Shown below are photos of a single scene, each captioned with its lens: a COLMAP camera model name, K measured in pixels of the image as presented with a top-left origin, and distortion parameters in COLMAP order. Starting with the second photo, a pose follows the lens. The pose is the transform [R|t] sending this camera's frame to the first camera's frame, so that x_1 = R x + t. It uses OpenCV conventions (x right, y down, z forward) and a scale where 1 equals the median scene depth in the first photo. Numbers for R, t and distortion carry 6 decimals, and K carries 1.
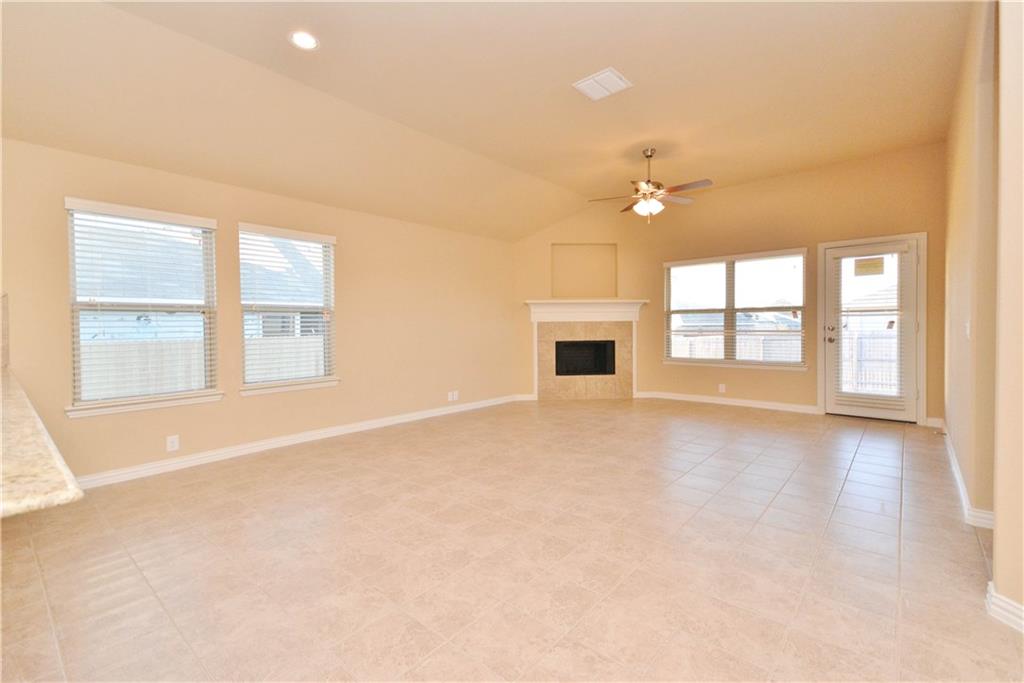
lens RADIAL K [[456.5, 0, 511.4], [0, 456.5, 334.7], [0, 0, 1]] dist [0.031337, -0.002063]
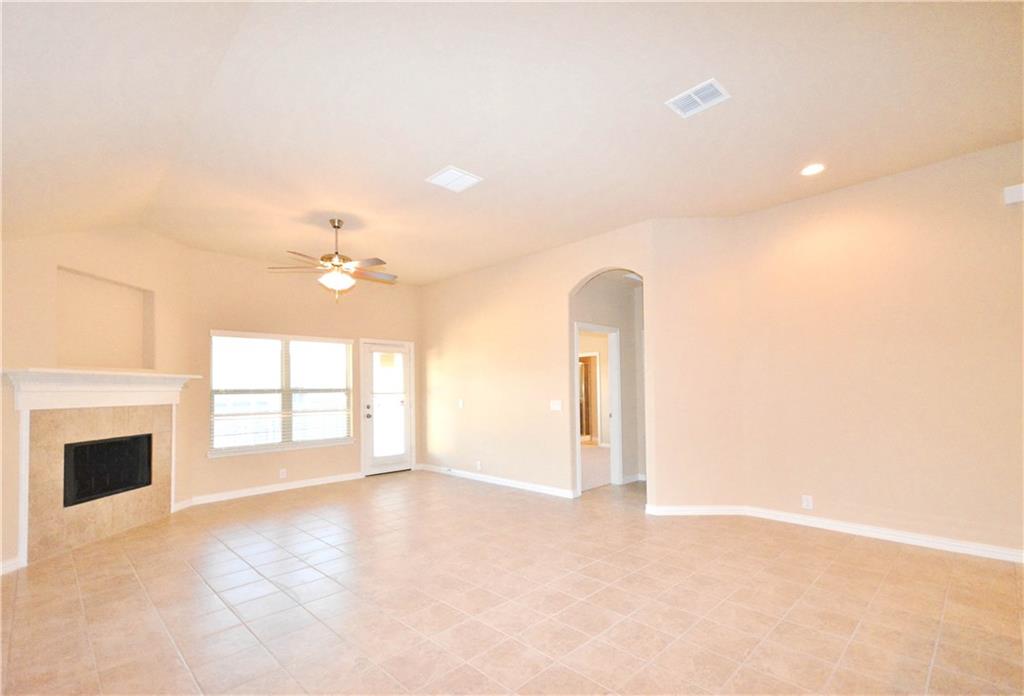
lens RADIAL K [[470.1, 0, 502.8], [0, 470.1, 372.2], [0, 0, 1]] dist [0.013646, -0.000200]
pose [[0.063059, 0.046122, 0.996943, -0.478907], [0.035215, 0.998207, -0.048408, -0.027616], [-0.997388, 0.038159, 0.061322, 0.477230]]
